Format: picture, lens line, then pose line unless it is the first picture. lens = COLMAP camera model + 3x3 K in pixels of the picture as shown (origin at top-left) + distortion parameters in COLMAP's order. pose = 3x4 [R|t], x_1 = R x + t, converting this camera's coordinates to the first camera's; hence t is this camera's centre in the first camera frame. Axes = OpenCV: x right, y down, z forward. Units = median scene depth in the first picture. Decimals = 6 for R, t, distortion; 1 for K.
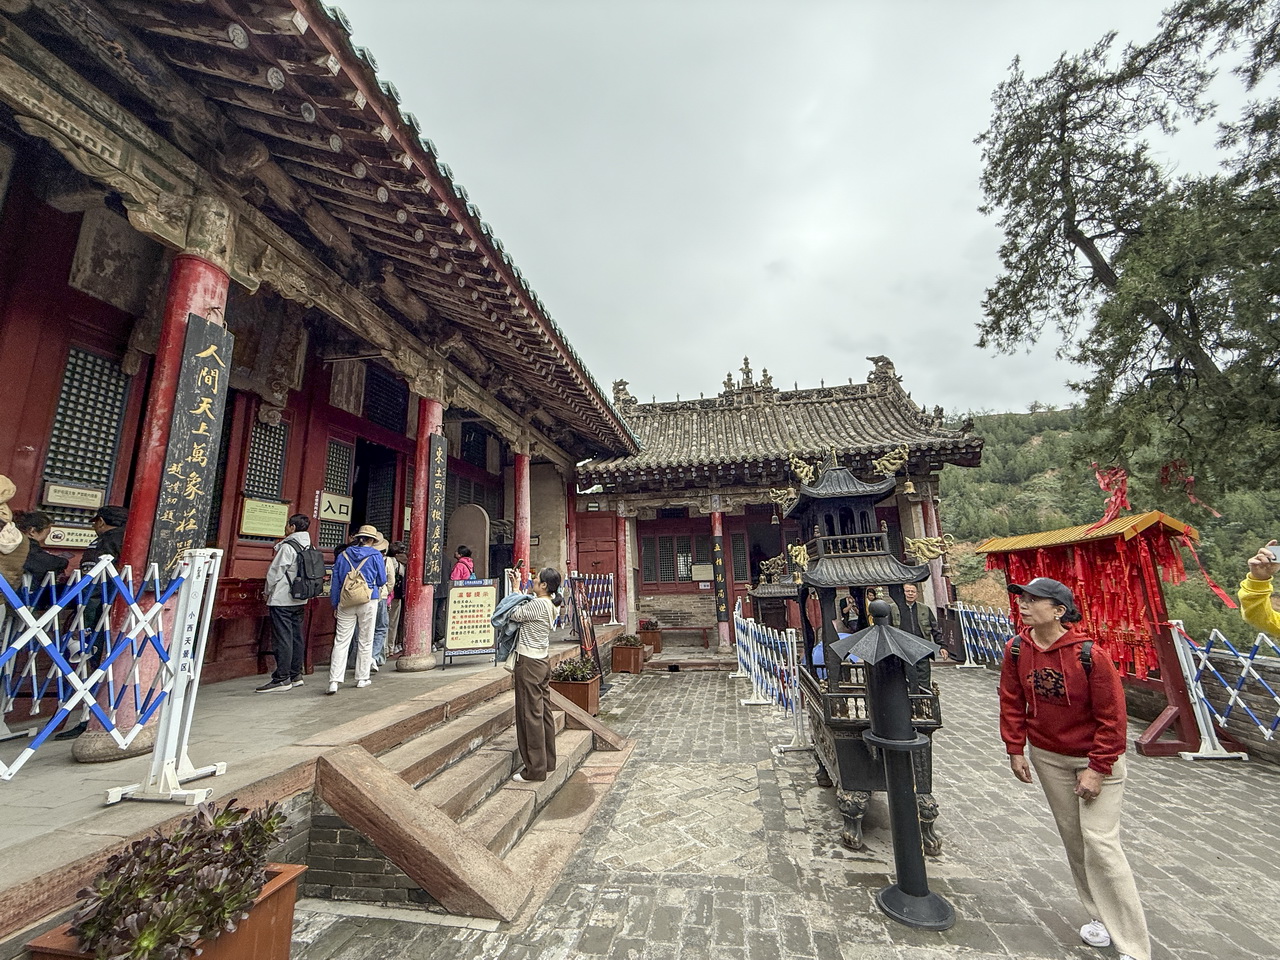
lens RADIAL K [[507.4, 0, 636.8], [0, 507.4, 479.5], [0, 0, 1]] dist [-0.000243, 0.000282]
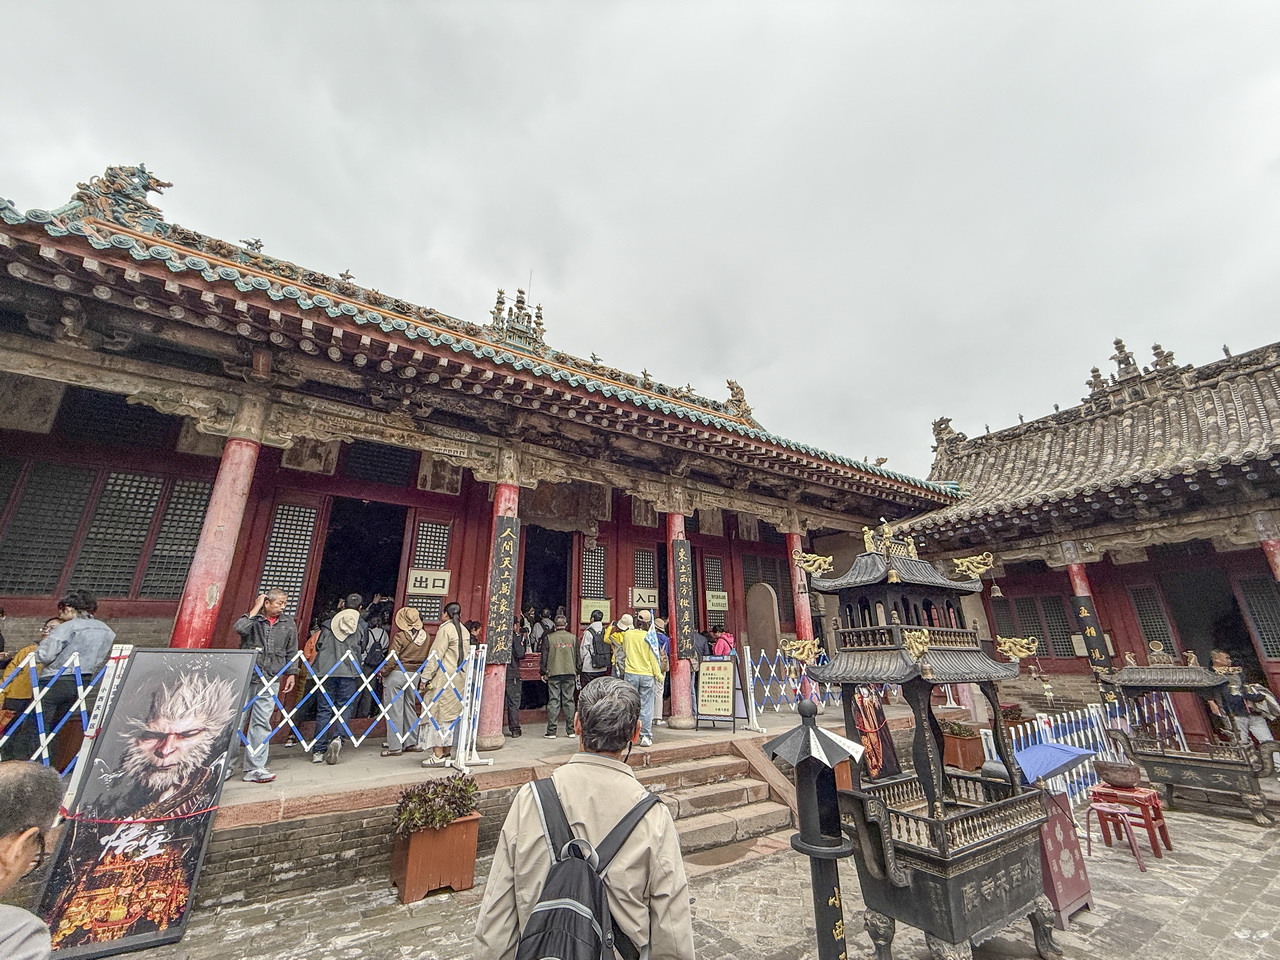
lens RADIAL K [[507.4, 0, 636.8], [0, 507.4, 479.5], [0, 0, 1]] dist [-0.000243, 0.000282]
pose [[0.690173, -0.215049, -0.690952, 0.456597], [0.134516, 0.976307, -0.169498, -0.031801], [0.711032, 0.024039, 0.702749, 0.004196]]
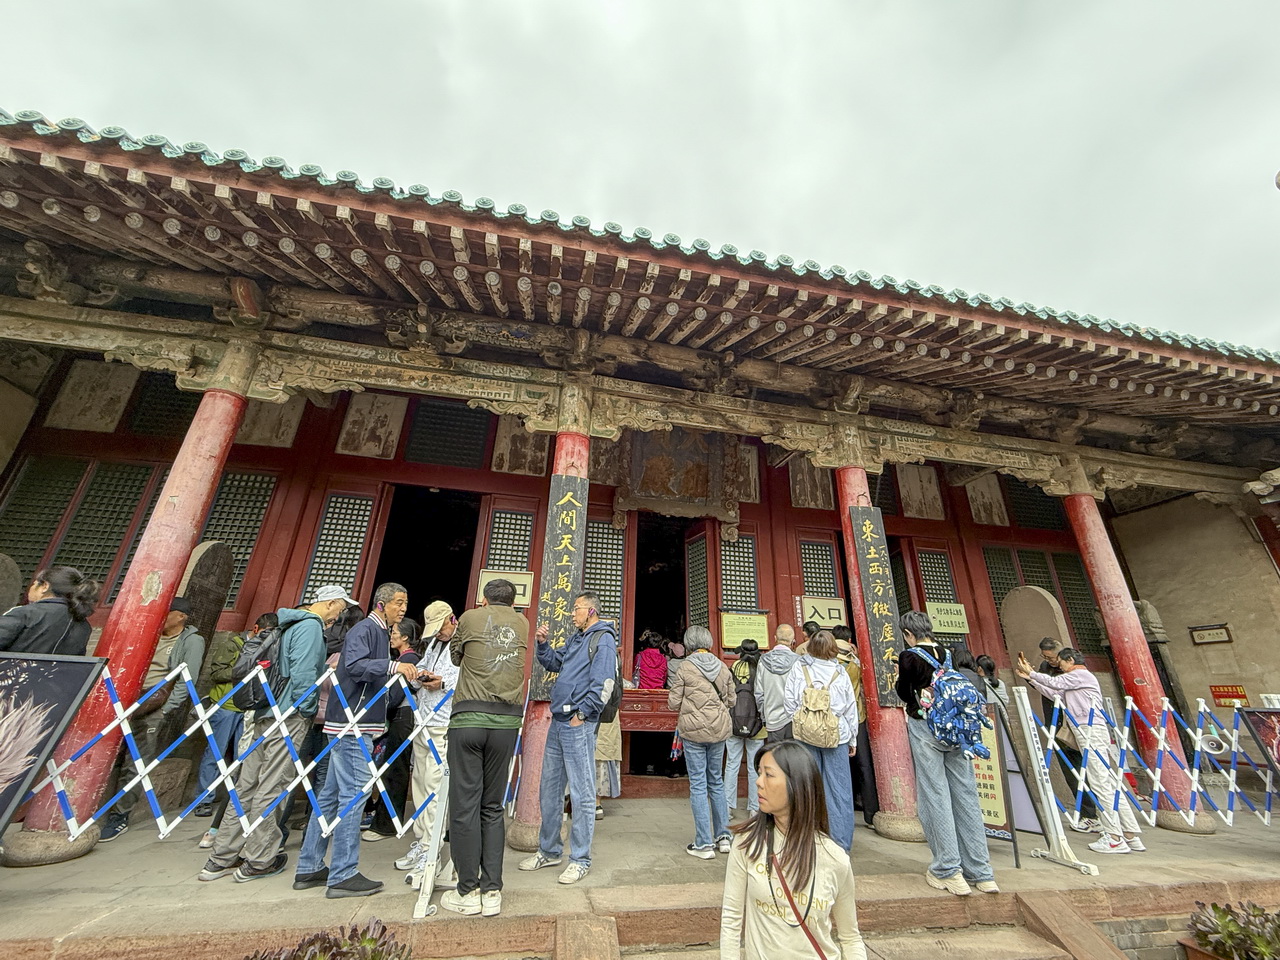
lens RADIAL K [[515.9, 0, 640.0], [0, 515.9, 480.0], [0, 0, 1]] dist [-0.001790, 0.000079]
pose [[0.380363, -0.326055, -0.865455, 0.185754], [0.149211, 0.945167, -0.290508, 0.055481], [0.912721, -0.018637, 0.408158, 0.349070]]
